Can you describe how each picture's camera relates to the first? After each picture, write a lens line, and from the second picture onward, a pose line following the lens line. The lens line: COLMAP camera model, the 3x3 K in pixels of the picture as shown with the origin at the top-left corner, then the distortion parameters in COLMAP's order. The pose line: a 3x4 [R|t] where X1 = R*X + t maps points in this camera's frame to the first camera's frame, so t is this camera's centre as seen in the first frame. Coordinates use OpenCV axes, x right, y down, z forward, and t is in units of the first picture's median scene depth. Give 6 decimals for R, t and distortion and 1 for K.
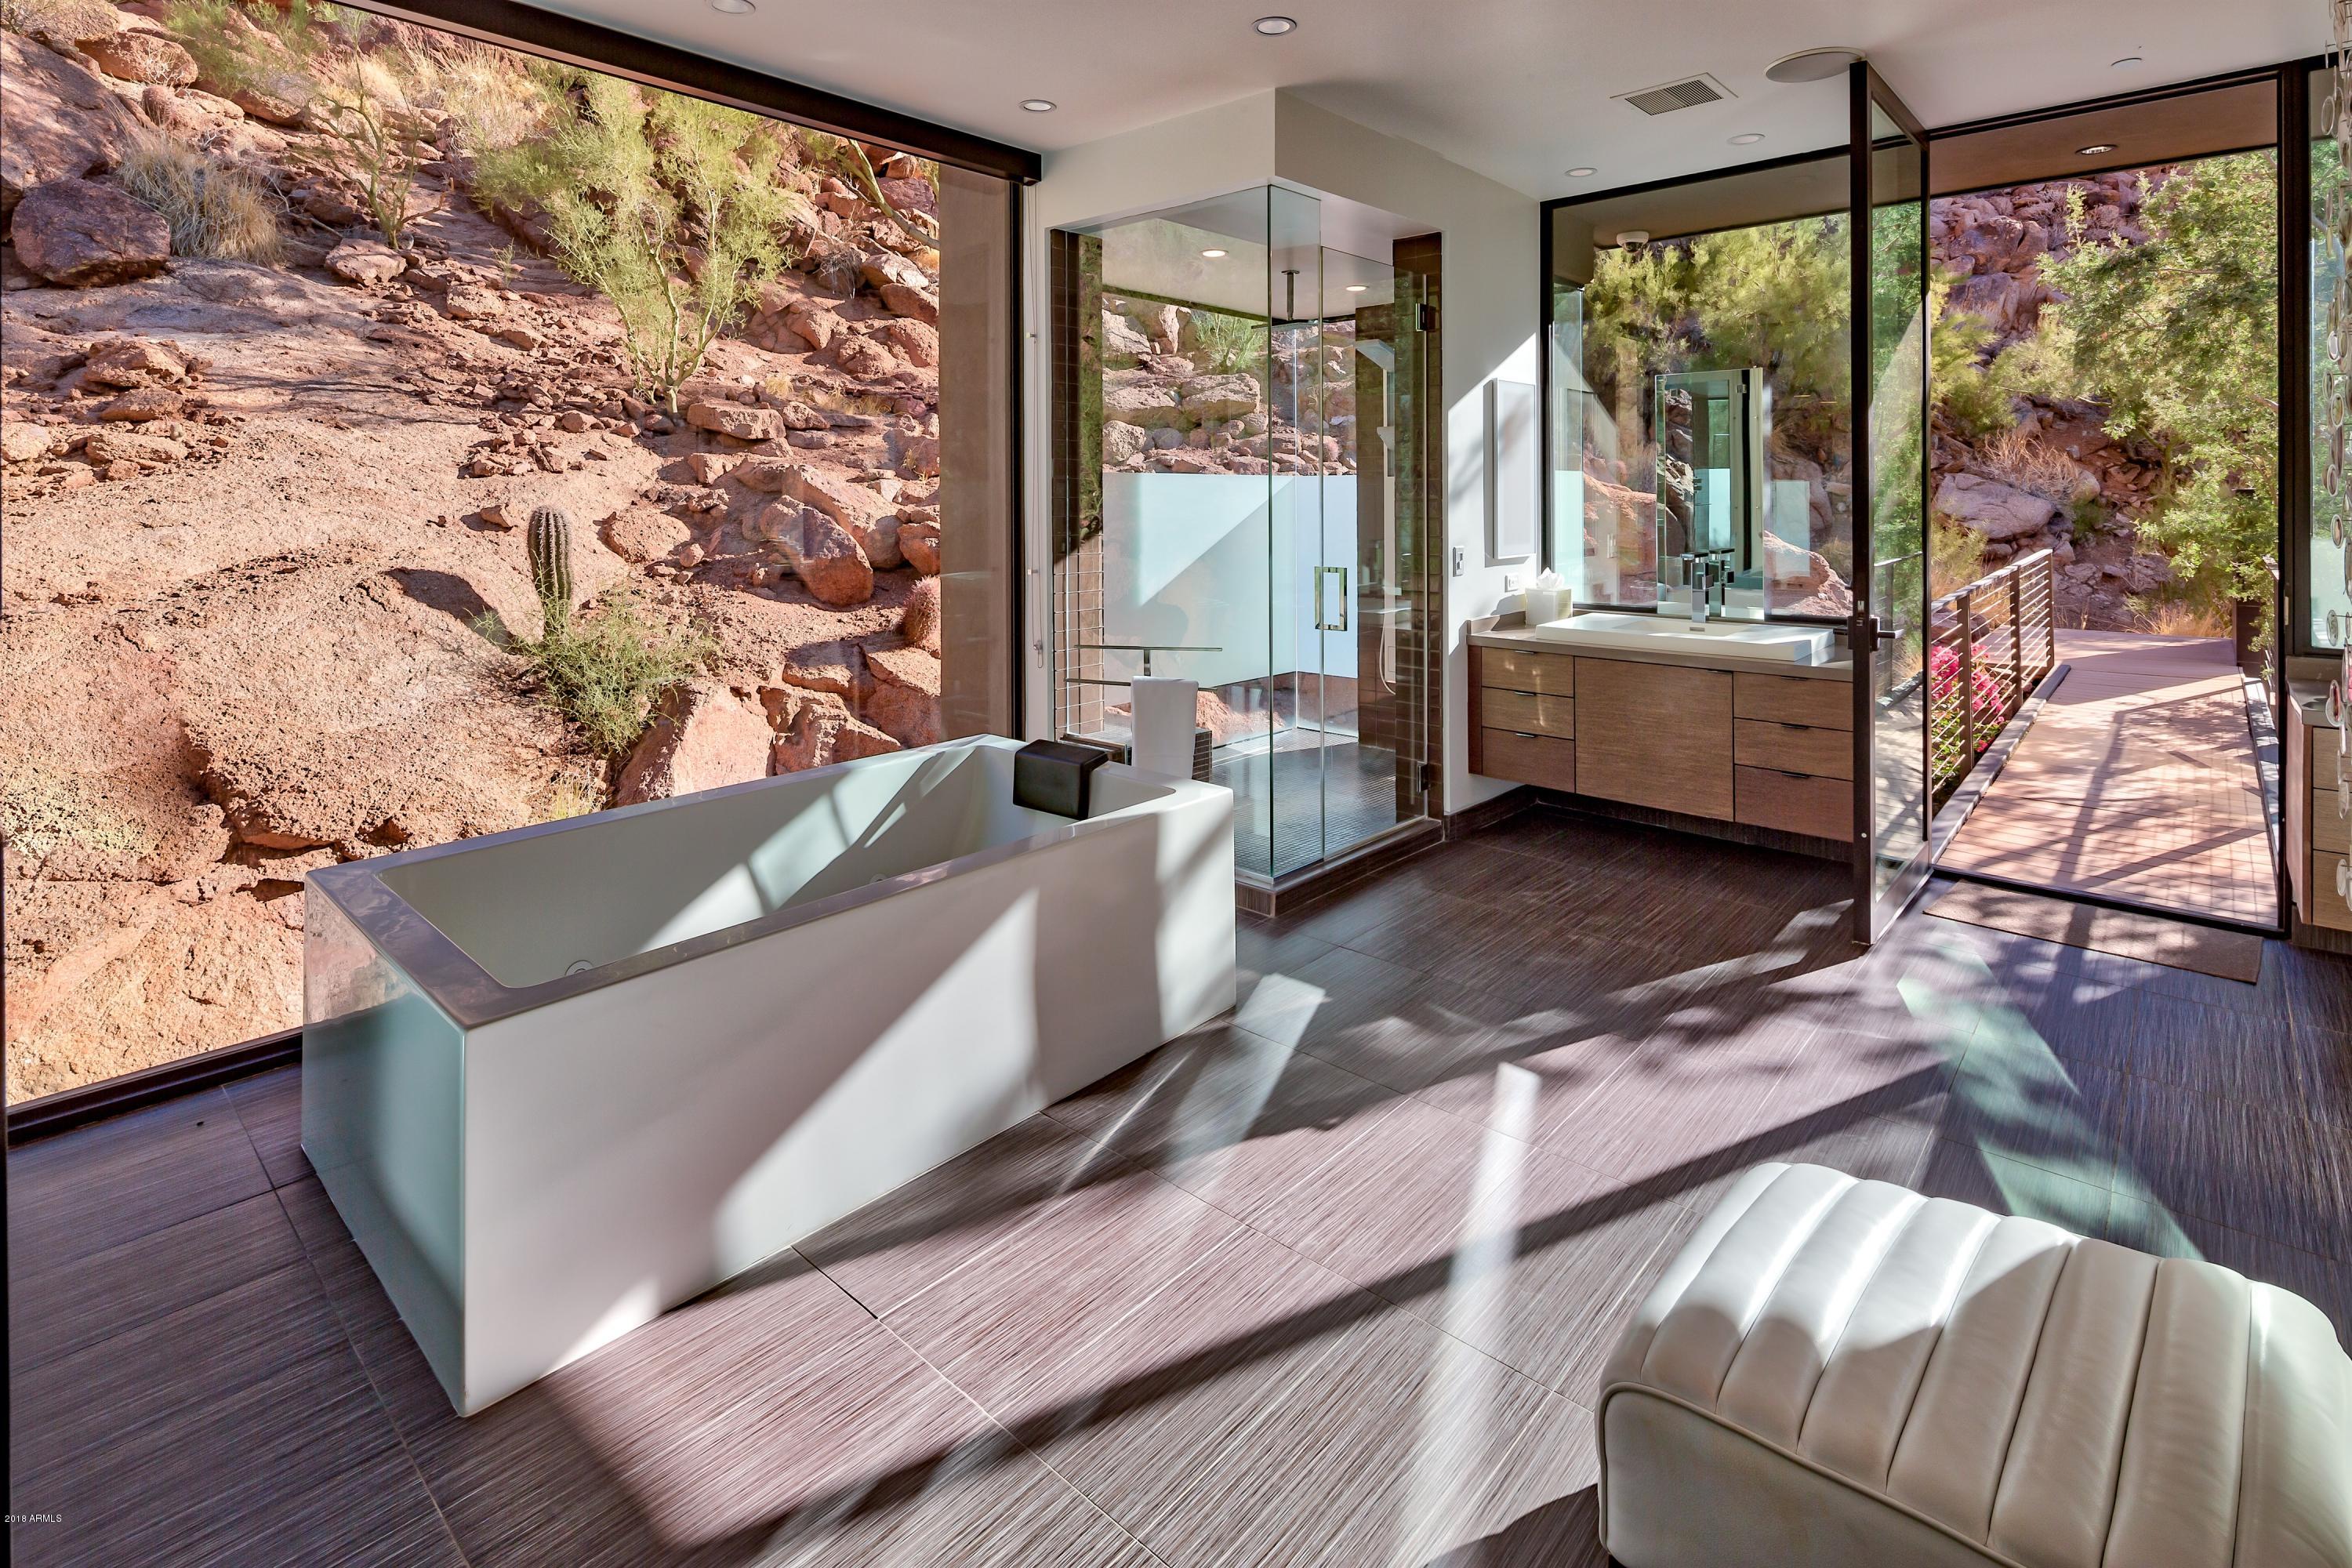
lens RADIAL K [[1108.1, 0, 1176.0], [0, 1108.1, 784.0], [0, 0, 1]] dist [0.003135, 0.000478]
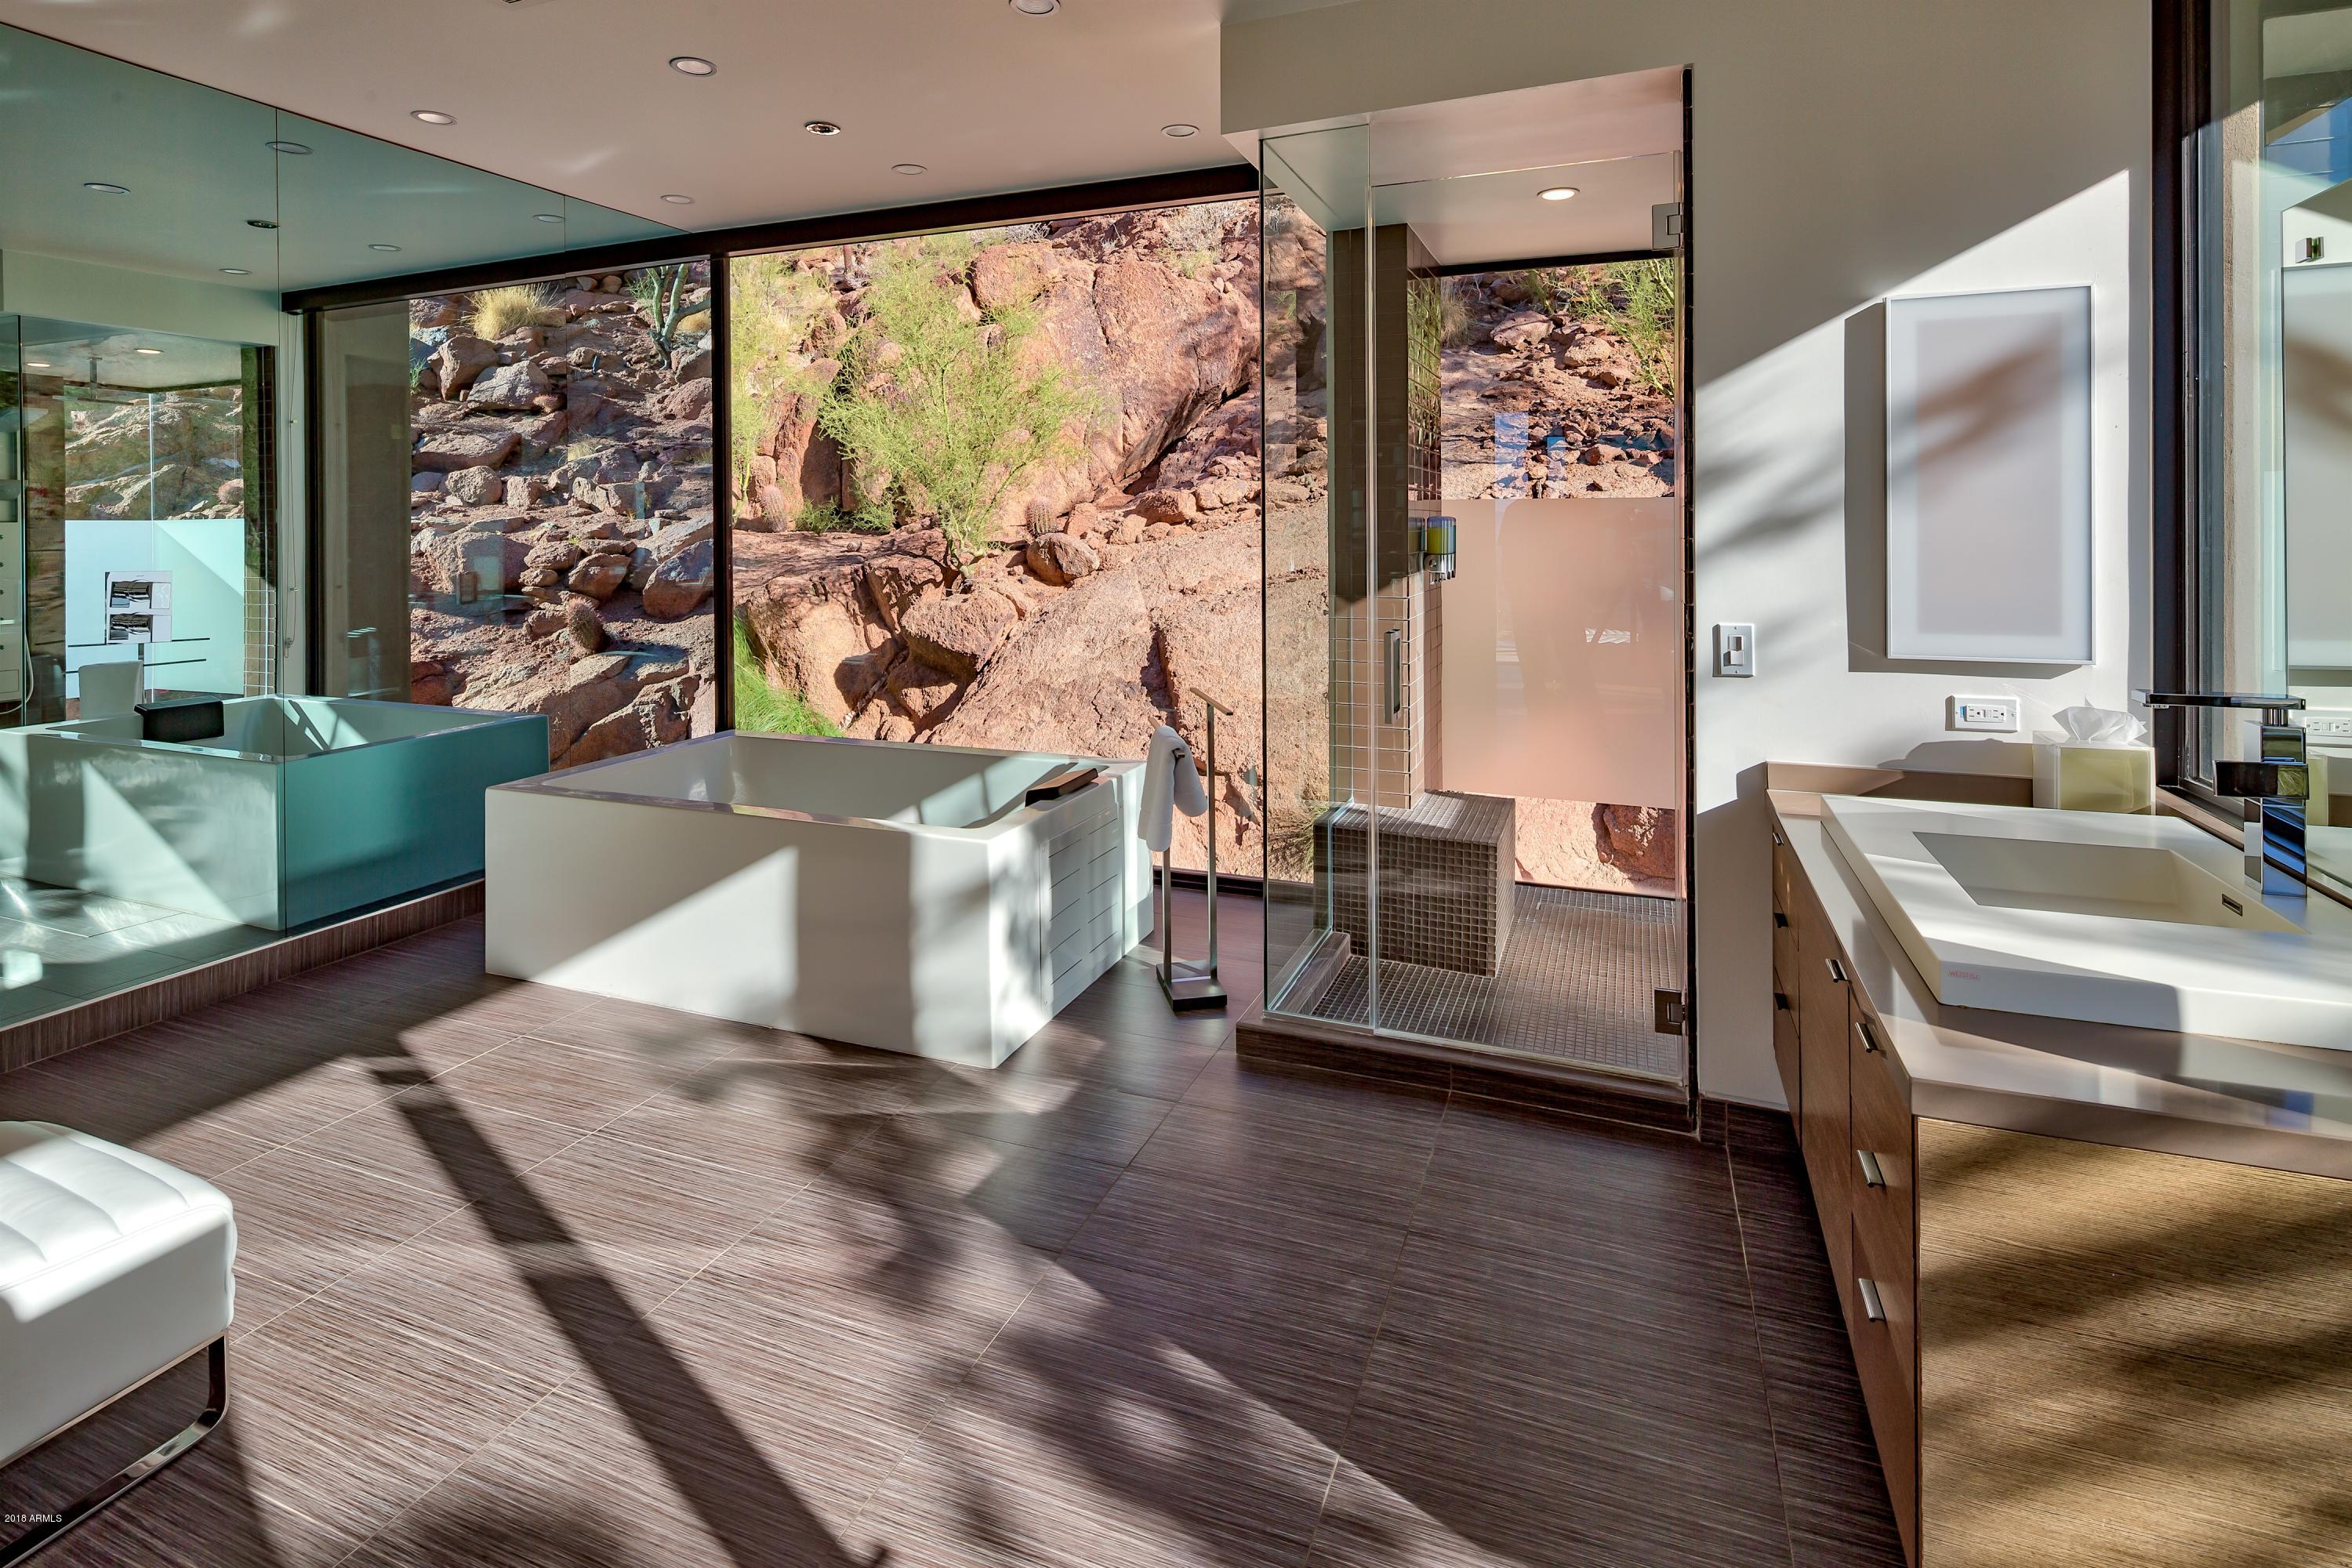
lens RADIAL K [[1128.8, 0, 1176.0], [0, 1128.8, 784.0], [0, 0, 1]] dist [0.001889, 0.000182]
pose [[0.353523, 0.213035, -0.910844, 0.352496], [-0.236949, 0.962359, 0.133117, -0.074423], [0.904918, 0.168764, 0.390695, 0.273814]]
